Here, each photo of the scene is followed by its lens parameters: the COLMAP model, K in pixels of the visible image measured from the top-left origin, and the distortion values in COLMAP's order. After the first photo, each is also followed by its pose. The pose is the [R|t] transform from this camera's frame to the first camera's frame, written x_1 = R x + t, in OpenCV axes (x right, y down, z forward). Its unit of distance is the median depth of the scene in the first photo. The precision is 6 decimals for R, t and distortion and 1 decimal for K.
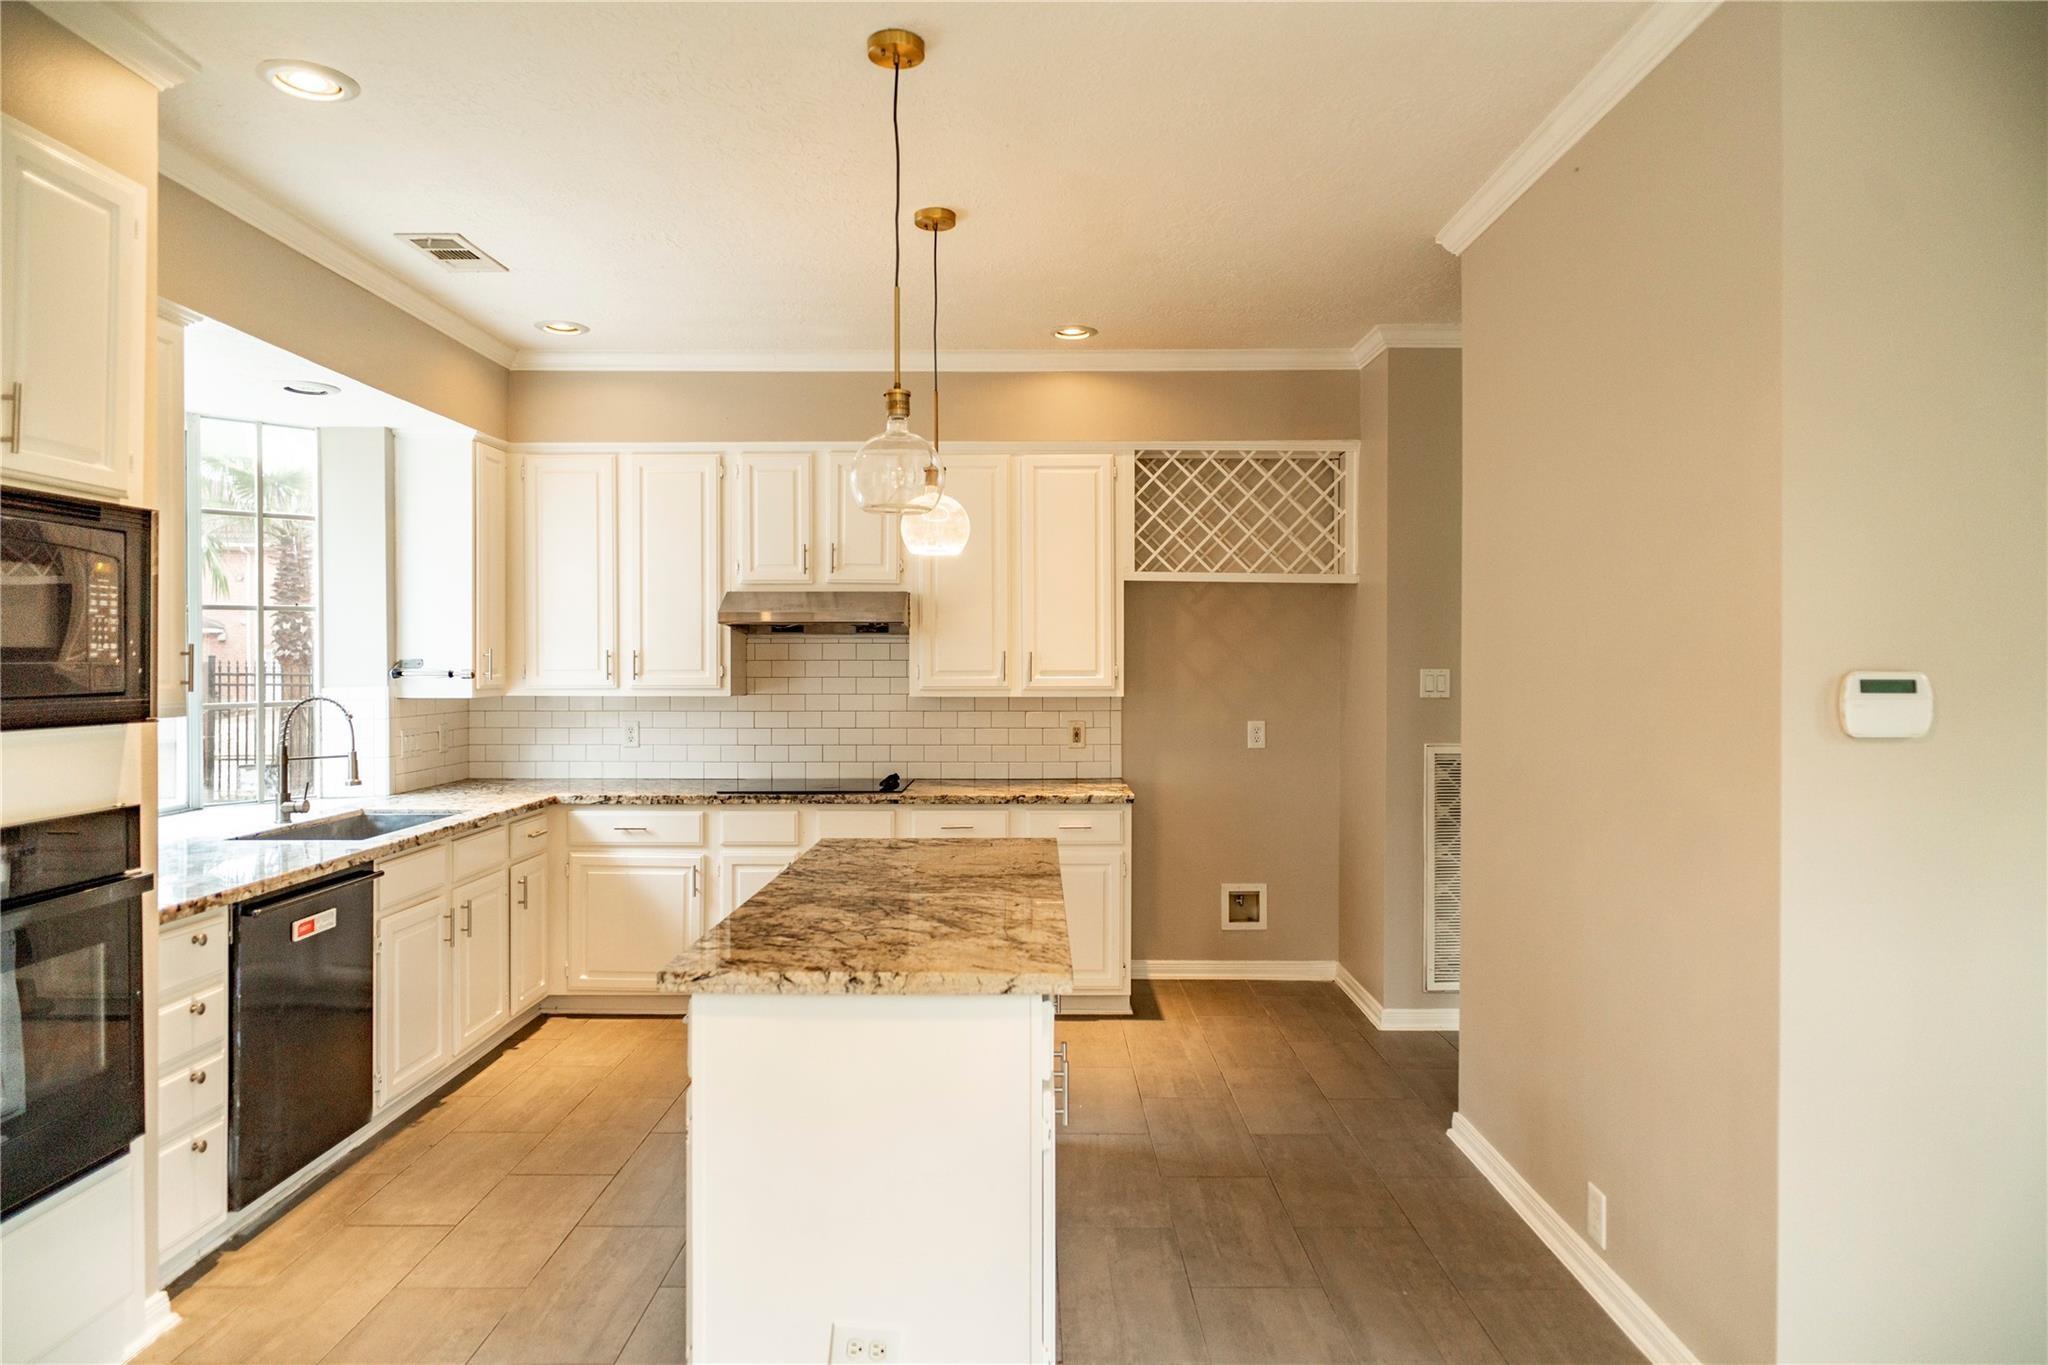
lens RADIAL K [[1244.7, 0, 1021.2], [0, 1244.7, 672.6], [0, 0, 1]] dist [0.002925, 0.000382]
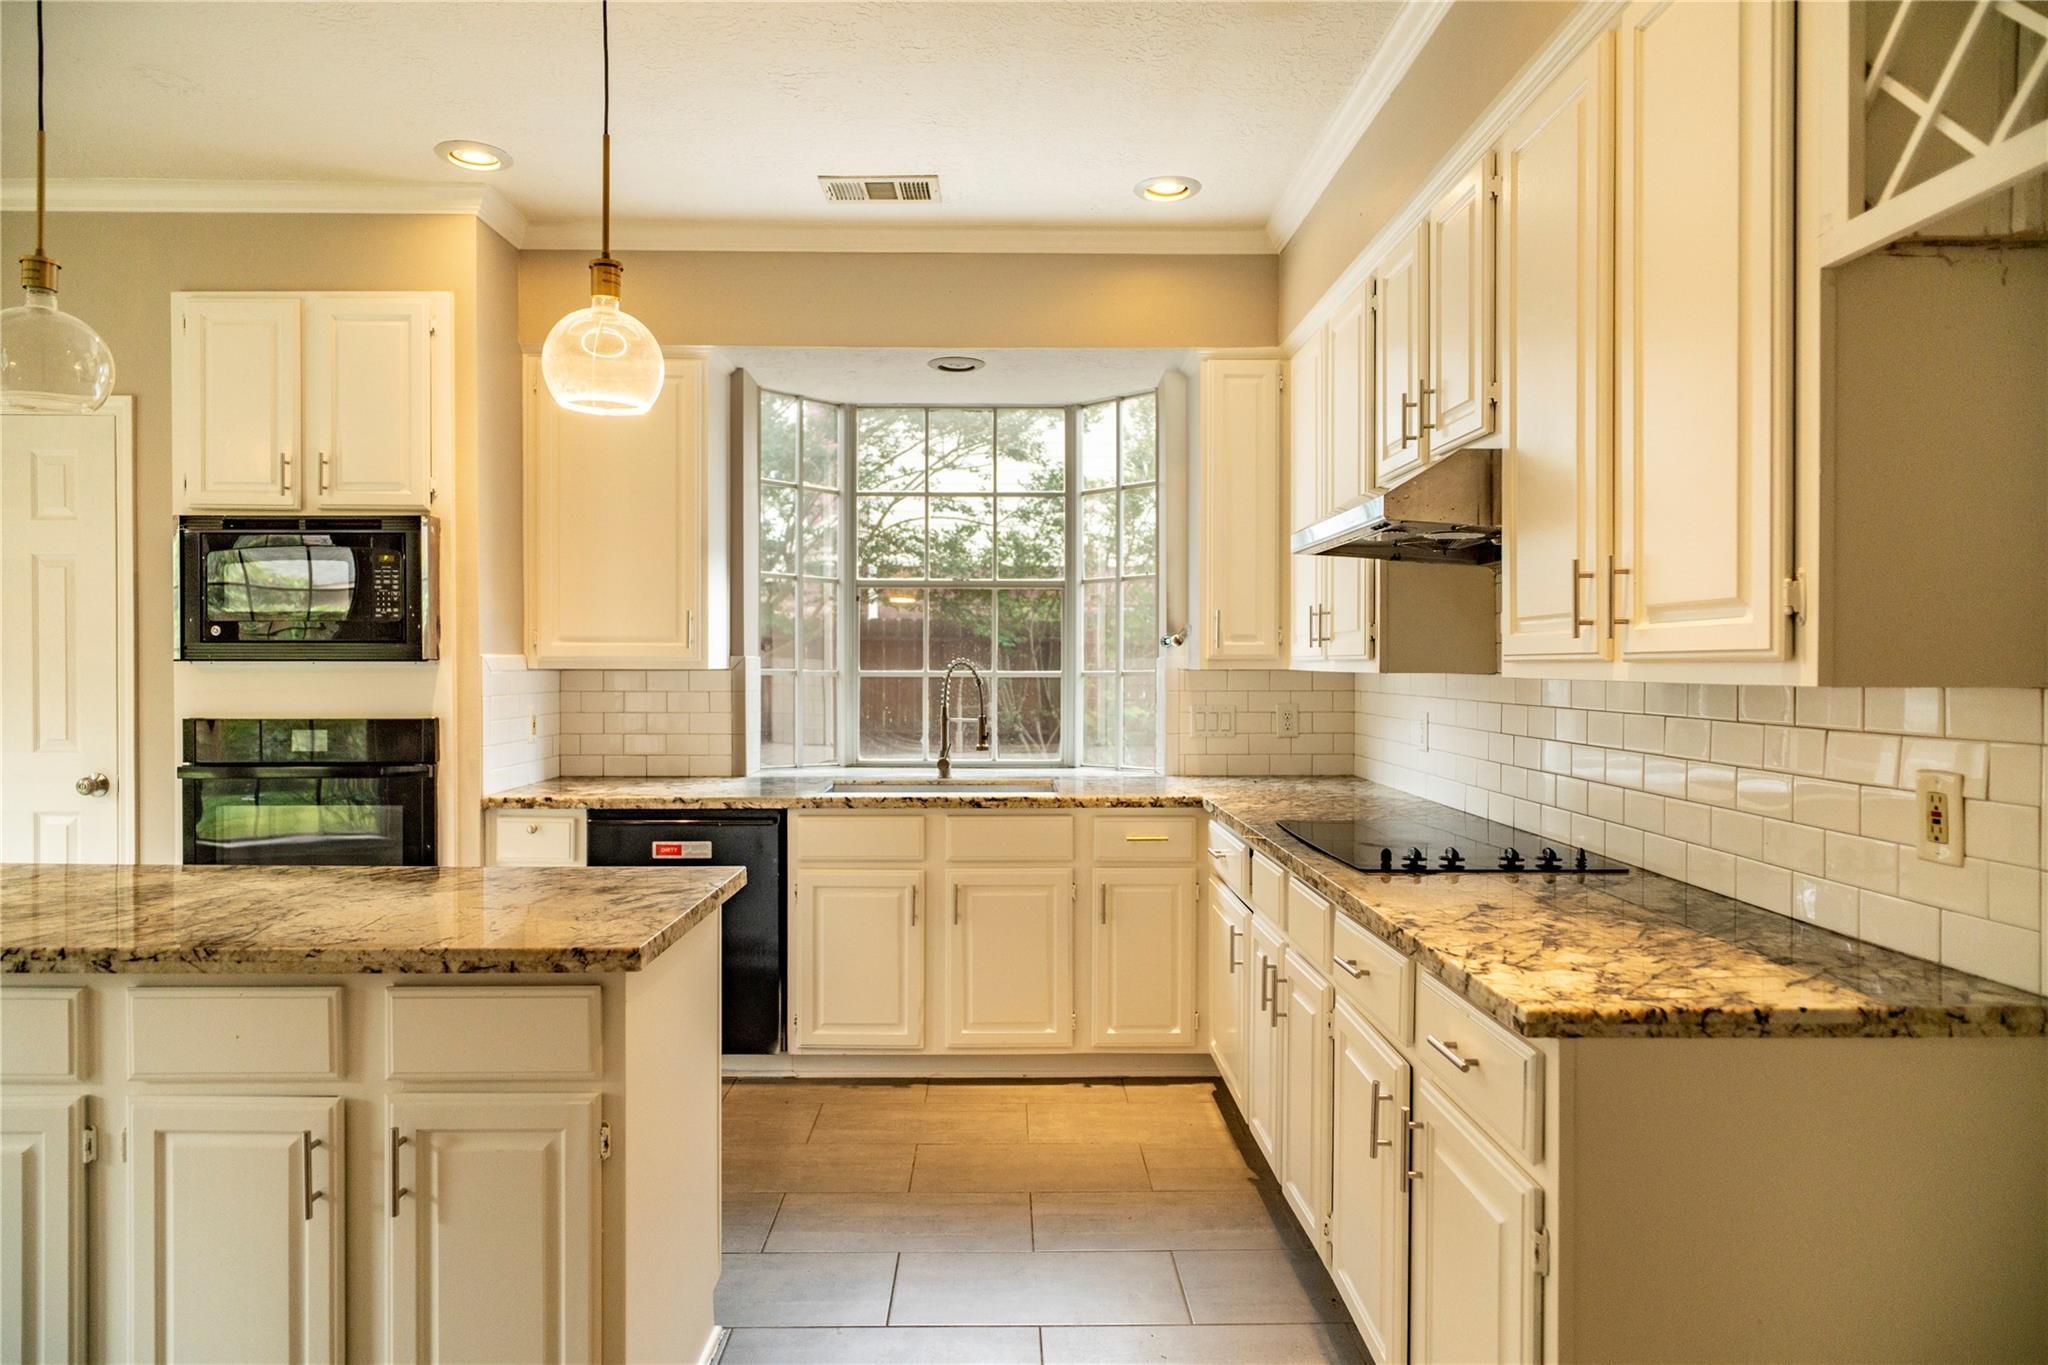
lens RADIAL K [[1244.7, 0, 1020.8], [0, 1244.7, 678.8], [0, 0, 1]] dist [0.002925, 0.000382]
pose [[-0.000552, 0.007501, -0.999972, 0.387389], [-0.010079, 0.999921, 0.007506, 0.021316], [0.999949, 0.010083, -0.000476, 0.870782]]
